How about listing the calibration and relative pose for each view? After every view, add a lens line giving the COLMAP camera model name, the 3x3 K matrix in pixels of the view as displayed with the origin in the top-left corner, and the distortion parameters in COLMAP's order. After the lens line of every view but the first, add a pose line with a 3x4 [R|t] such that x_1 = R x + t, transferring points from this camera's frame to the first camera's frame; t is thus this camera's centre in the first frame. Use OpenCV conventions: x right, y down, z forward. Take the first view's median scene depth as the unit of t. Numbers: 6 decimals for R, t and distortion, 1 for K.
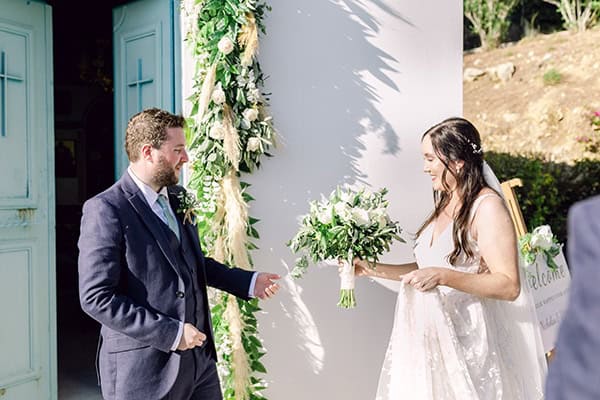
lens RADIAL K [[587.1, 0, 300.0], [0, 587.1, 200.0], [0, 0, 1]] dist [0.004063, -0.001108]
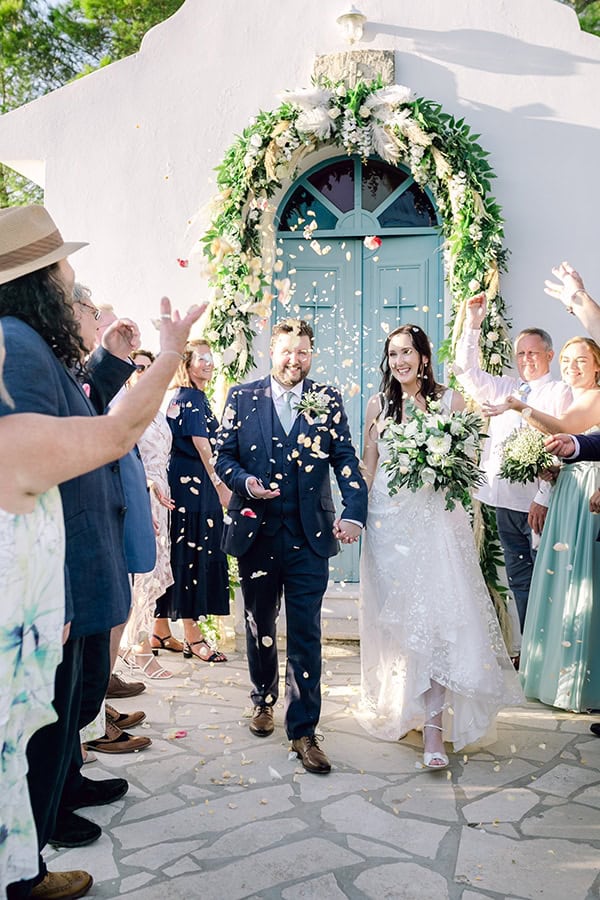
lens RADIAL K [[1012.8, 0, 296.5], [0, 1012.8, 429.9], [0, 0, 1]] dist [0.006052, 0.004368]
pose [[0.926397, 0.012780, -0.376330, 0.359912], [-0.026172, 0.999192, -0.030493, 0.142214], [0.375637, 0.038098, 0.925984, -1.235663]]
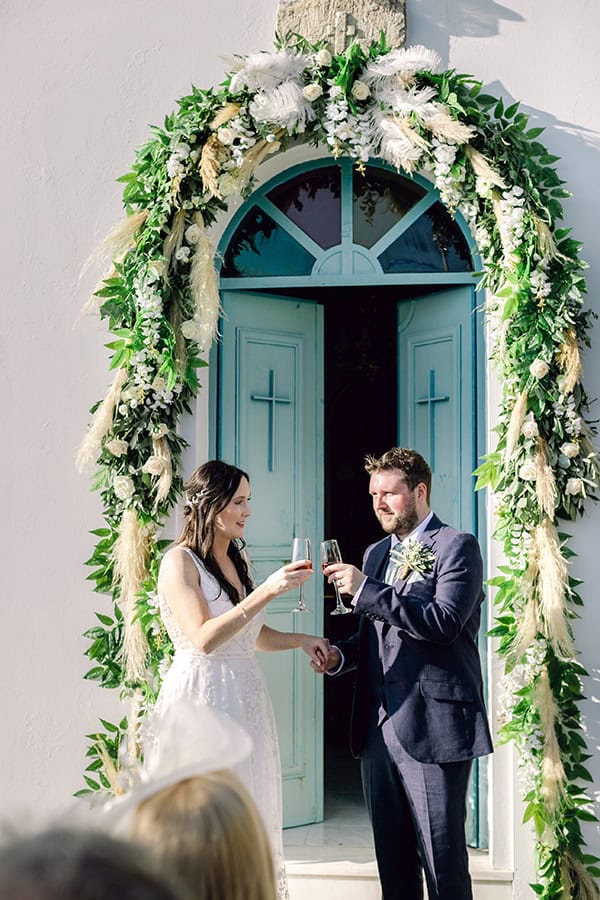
lens RADIAL K [[1303.7, 0, 300.0], [0, 1303.7, 450.0], [0, 0, 1]] dist [0.015292, 0.015270]
pose [[0.944785, -0.006383, -0.327629, 0.152625], [-0.018734, 0.997123, -0.073452, -0.006286], [0.327155, 0.075534, 0.941947, -0.813024]]
